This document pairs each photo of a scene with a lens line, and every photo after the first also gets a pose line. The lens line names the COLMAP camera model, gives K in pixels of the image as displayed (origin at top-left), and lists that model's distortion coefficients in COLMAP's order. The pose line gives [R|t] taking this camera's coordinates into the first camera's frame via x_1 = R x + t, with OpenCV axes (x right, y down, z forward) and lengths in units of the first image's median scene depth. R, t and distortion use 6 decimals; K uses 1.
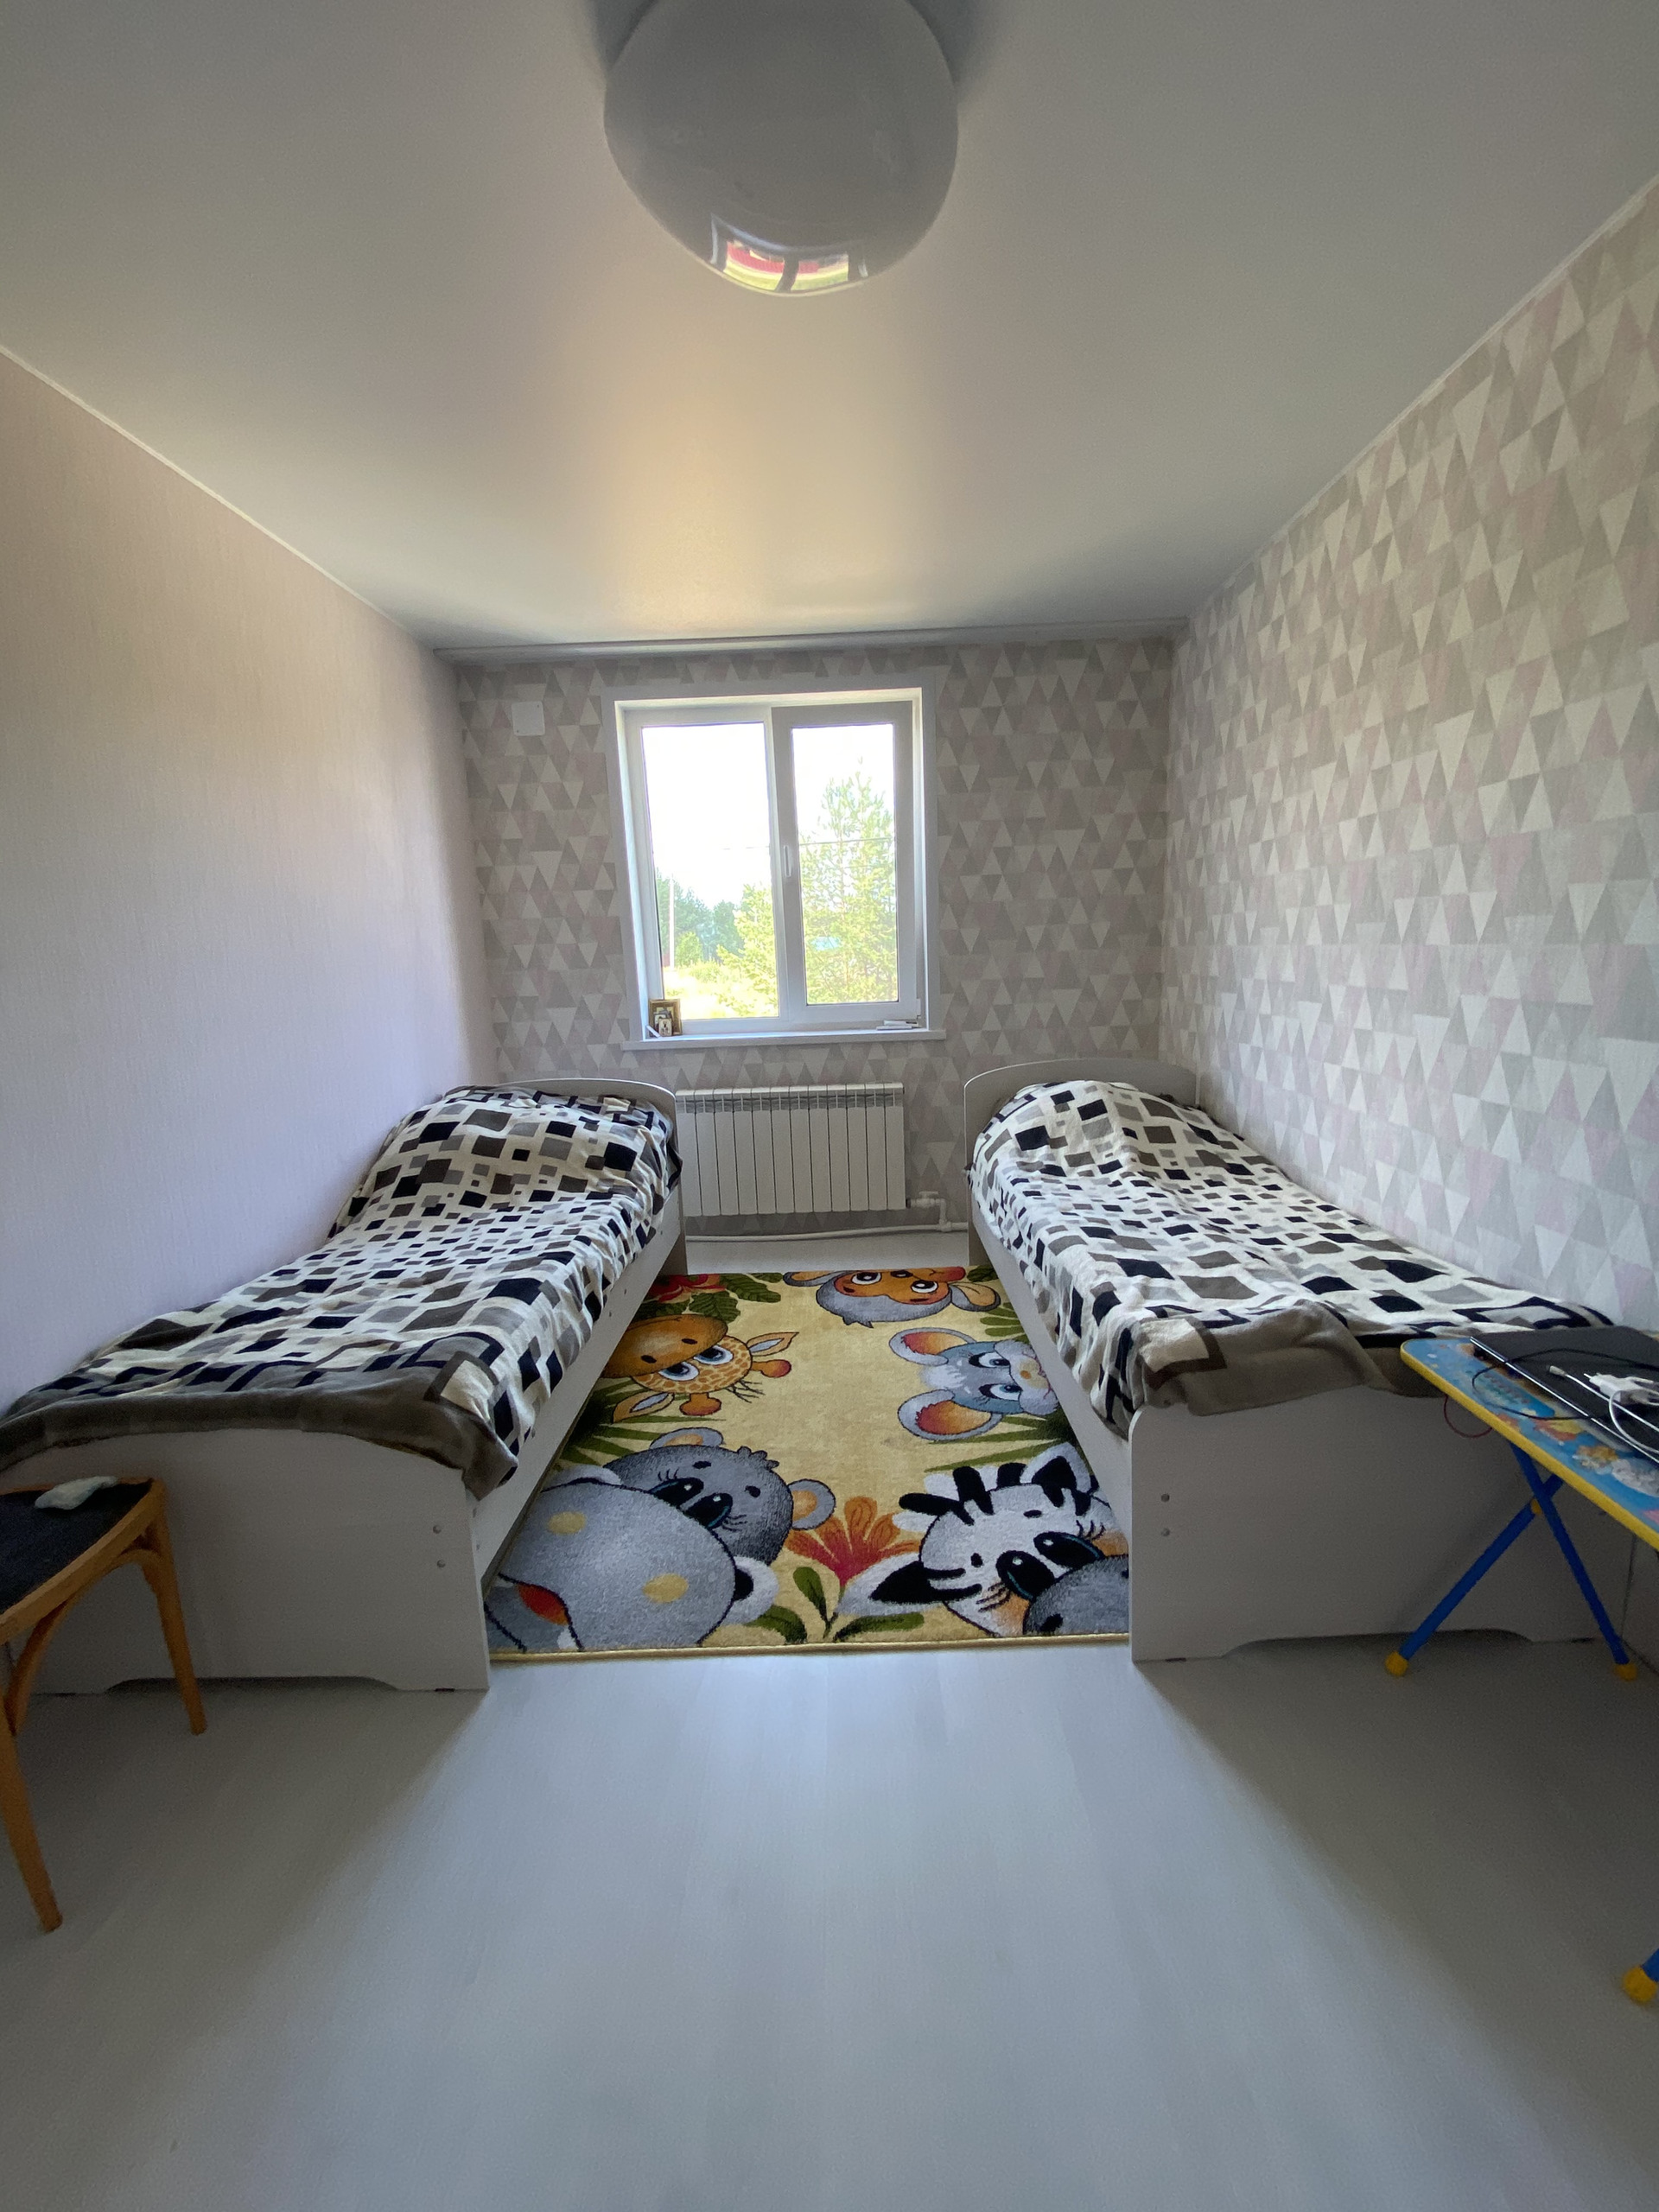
lens RADIAL K [[890.3, 0, 840.4], [0, 890.3, 1125.8], [0, 0, 1]] dist [-0.014405, -0.005227]
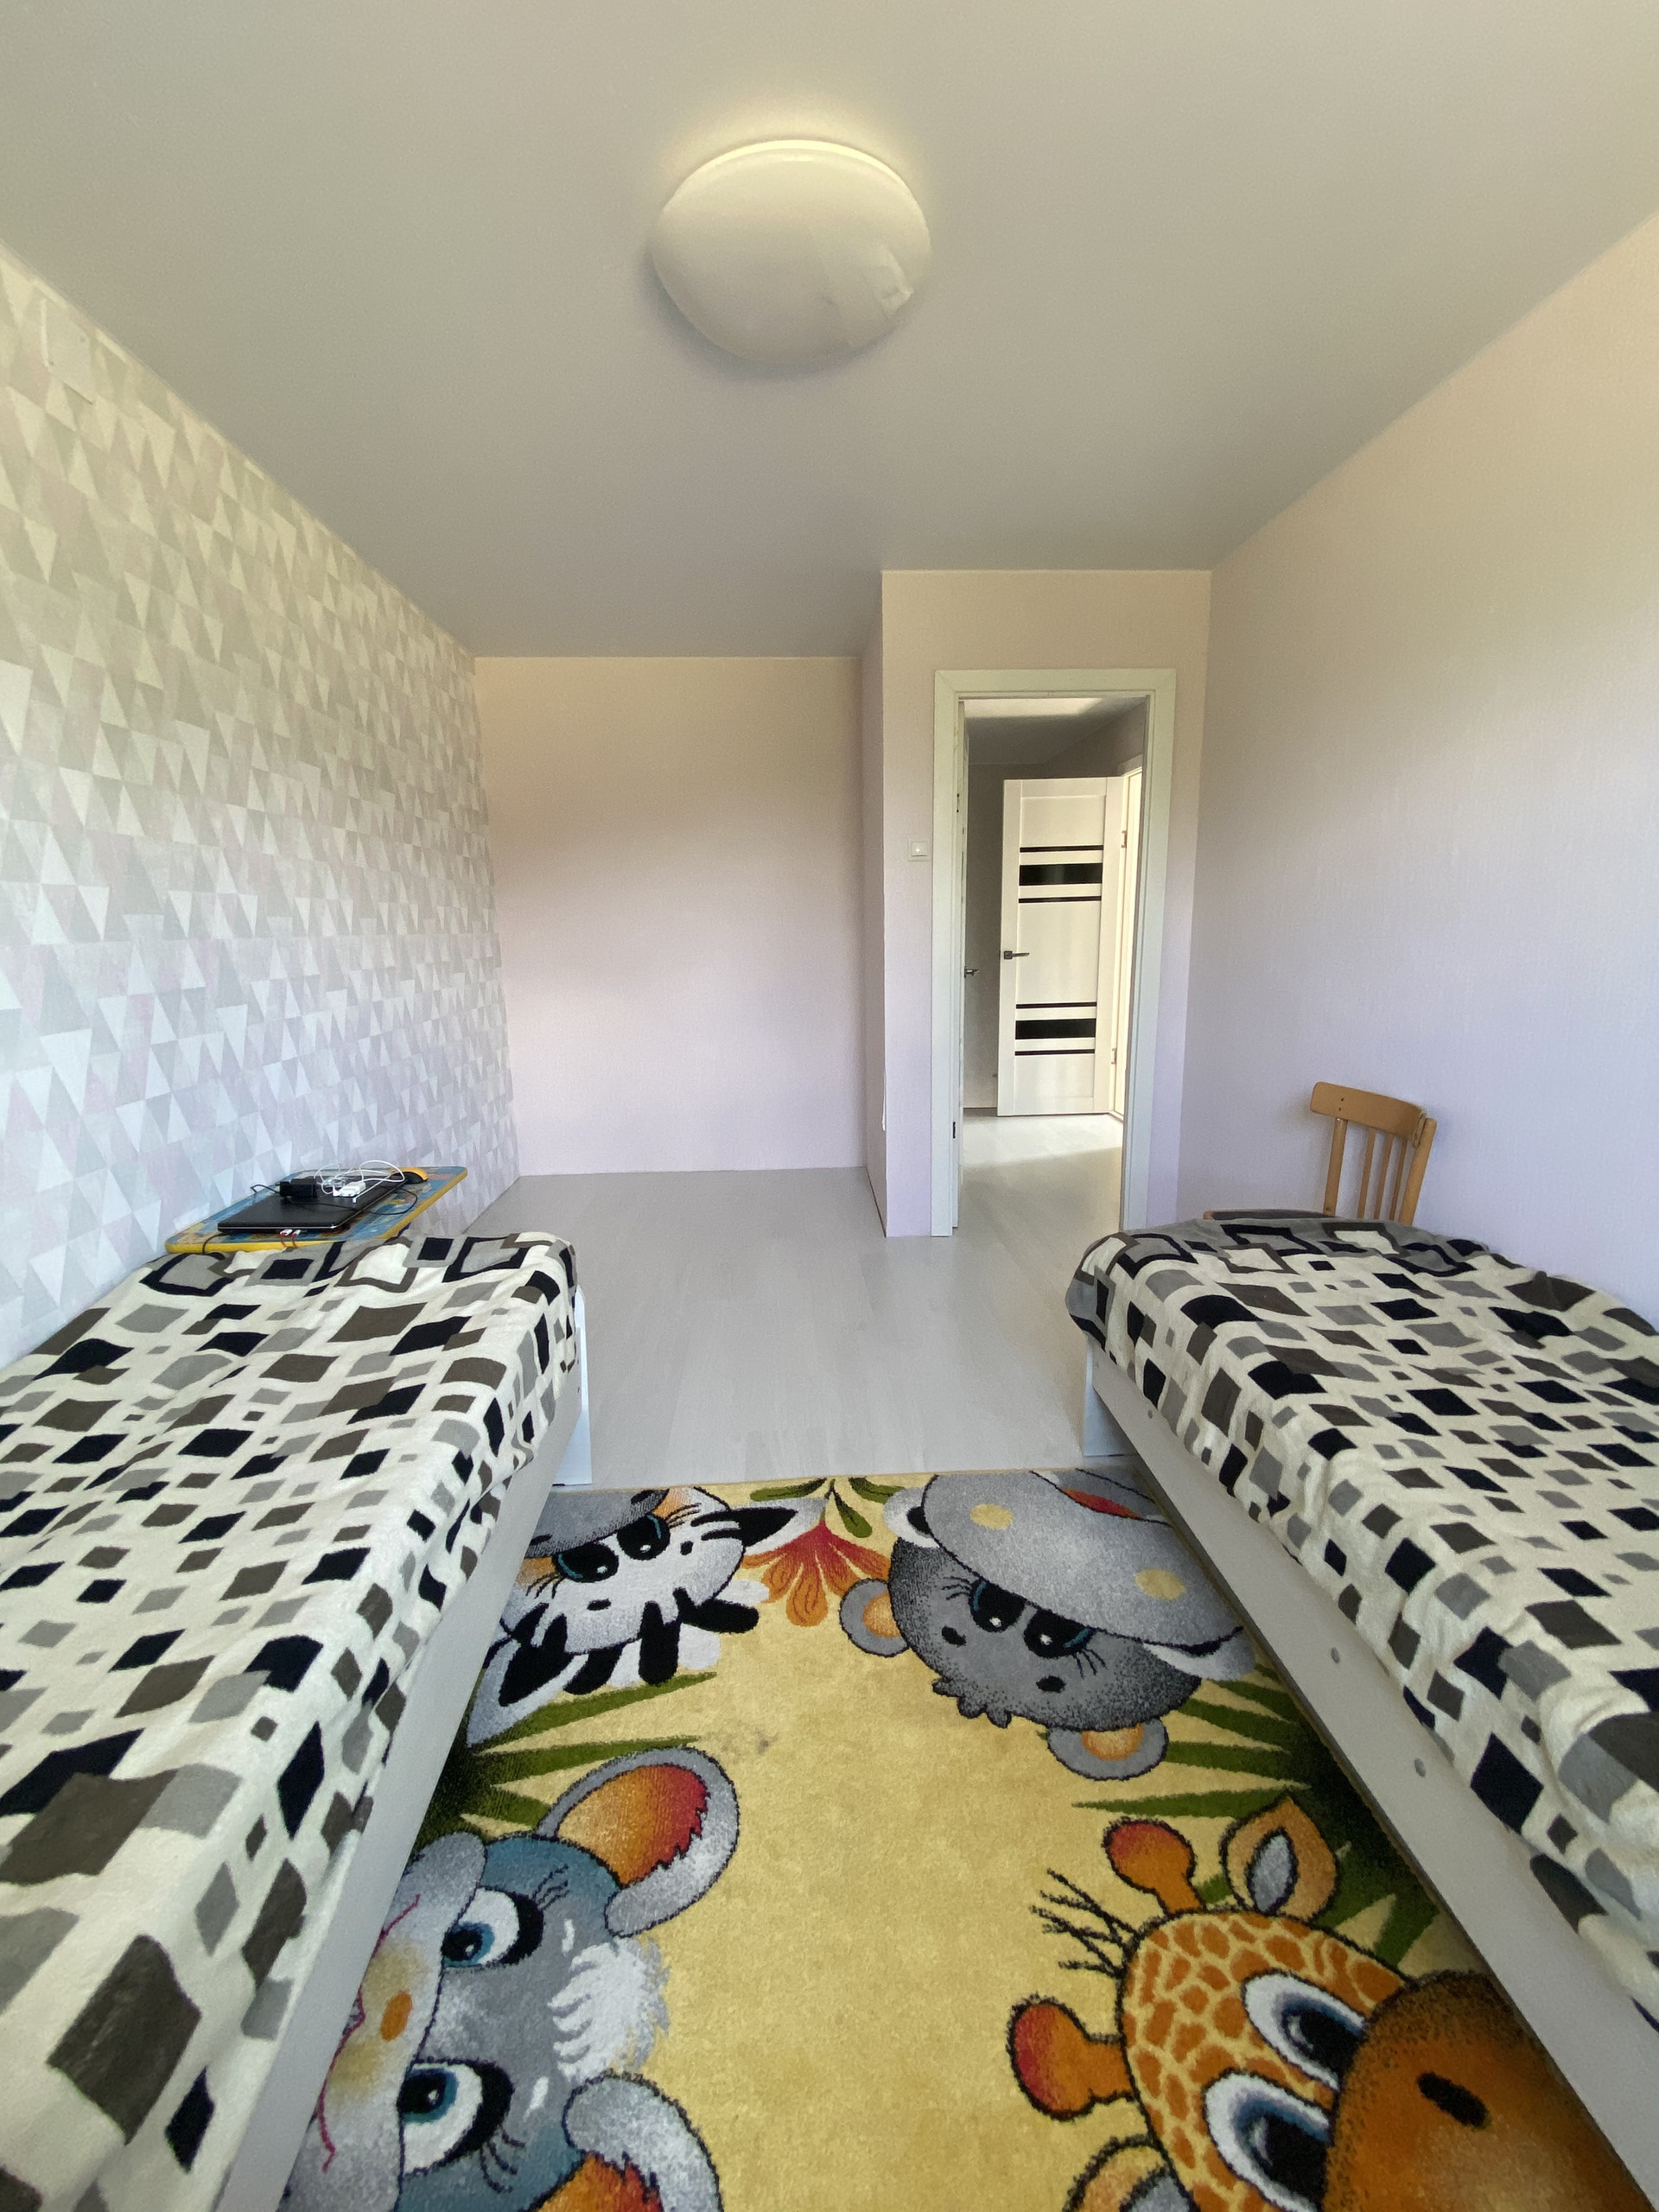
lens RADIAL K [[890.3, 0, 842.4], [0, 890.3, 1092.0], [0, 0, 1]] dist [-0.014405, -0.005227]
pose [[-0.995615, 0.063930, -0.068296, 0.017655], [0.034068, 0.927707, 0.371751, -0.328971], [0.087125, 0.367794, -0.925817, 1.723787]]
